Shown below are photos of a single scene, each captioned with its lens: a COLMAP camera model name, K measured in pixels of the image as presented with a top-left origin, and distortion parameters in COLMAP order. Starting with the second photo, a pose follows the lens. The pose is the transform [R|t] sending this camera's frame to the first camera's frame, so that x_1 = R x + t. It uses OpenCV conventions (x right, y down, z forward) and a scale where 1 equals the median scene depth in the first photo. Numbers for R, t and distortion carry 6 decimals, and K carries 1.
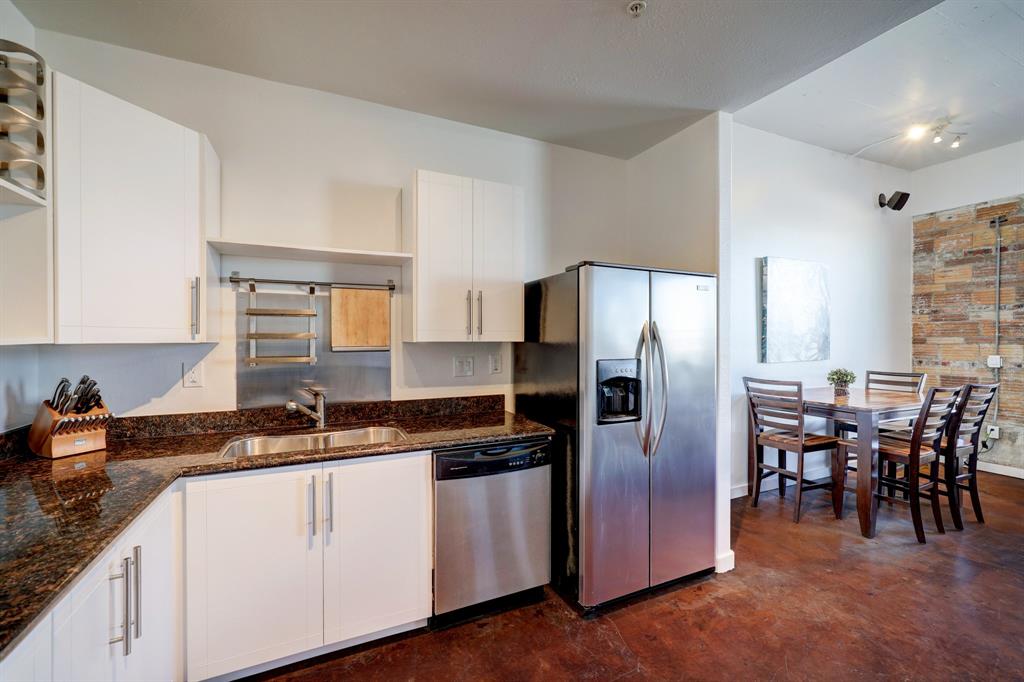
lens RADIAL K [[427.5, 0, 507.4], [0, 427.5, 338.7], [0, 0, 1]] dist [0.007270, -0.000524]
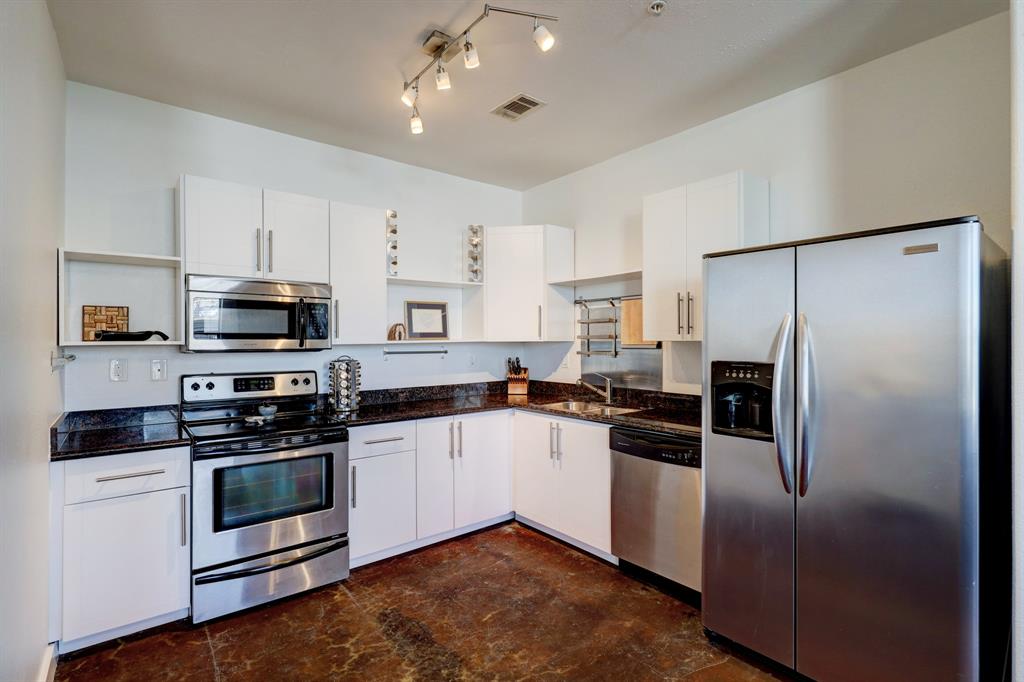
lens RADIAL K [[445.2, 0, 477.8], [0, 445.2, 339.1], [0, 0, 1]] dist [0.001479, 0.000110]
pose [[0.234557, -0.001842, -0.972101, 0.974696], [-0.001736, 0.999996, -0.002314, 0.005610], [0.972101, 0.002230, 0.234552, 0.282445]]
